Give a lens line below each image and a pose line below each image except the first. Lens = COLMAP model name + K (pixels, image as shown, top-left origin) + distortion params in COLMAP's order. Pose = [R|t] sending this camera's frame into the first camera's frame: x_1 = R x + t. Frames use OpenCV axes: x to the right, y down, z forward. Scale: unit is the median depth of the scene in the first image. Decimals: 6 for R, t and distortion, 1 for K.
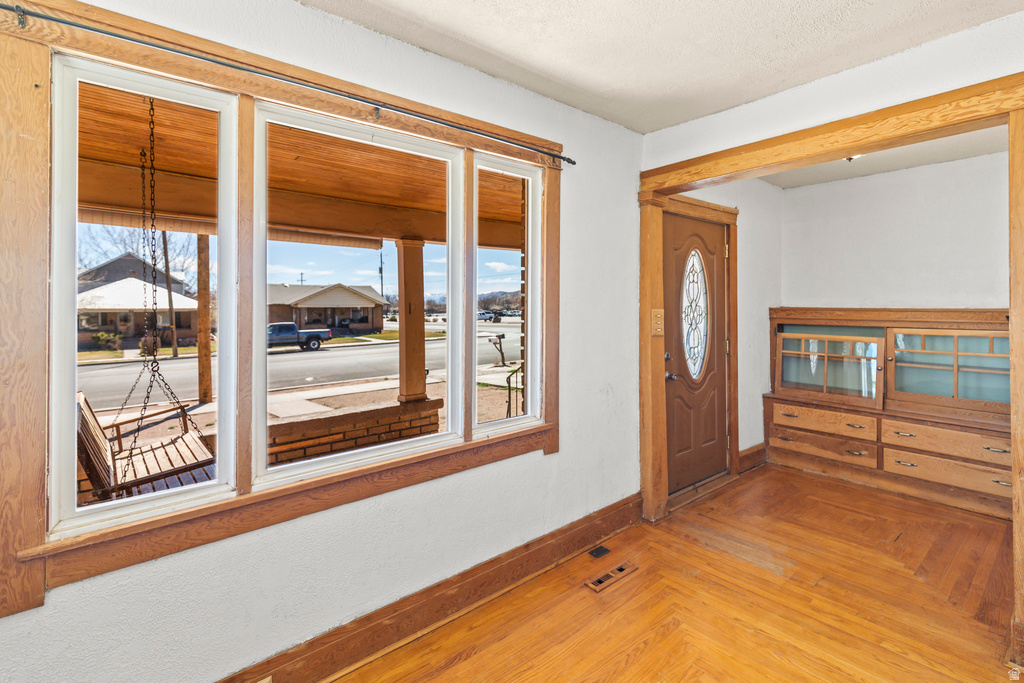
lens RADIAL K [[460.3, 0, 517.7], [0, 460.3, 309.3], [0, 0, 1]] dist [0.003072, -0.002447]
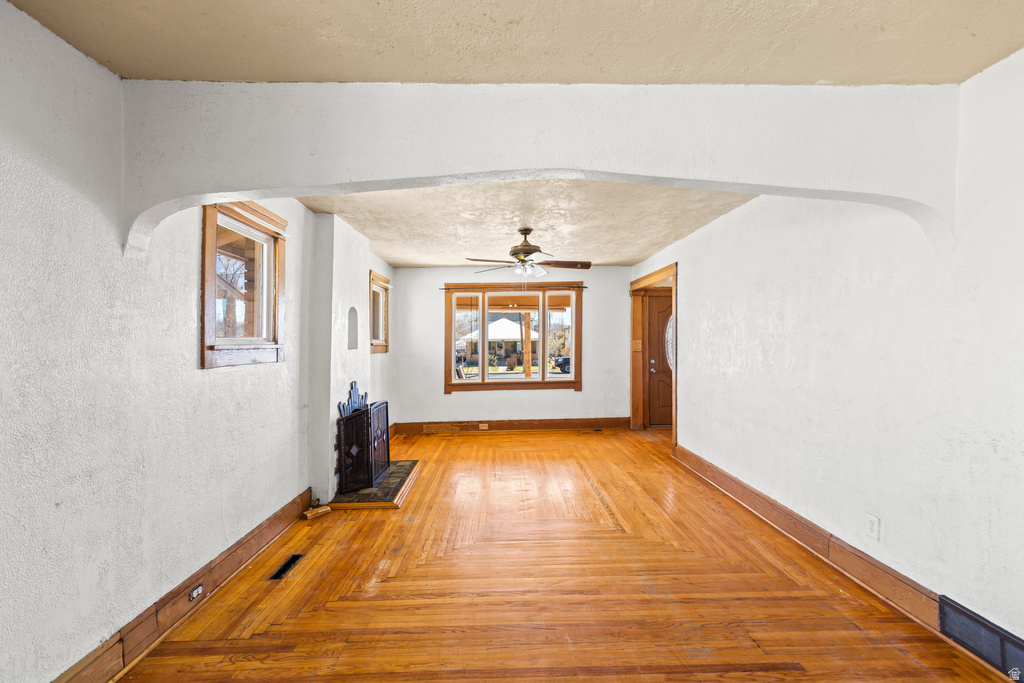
lens RADIAL K [[460.3, 0, 512.1], [0, 460.3, 346.6], [0, 0, 1]] dist [0.003072, -0.002447]
pose [[0.771105, 0.015657, -0.636516, 1.282644], [-0.006620, 0.999841, 0.016575, -0.002902], [0.636674, -0.008567, 0.771085, -1.184732]]
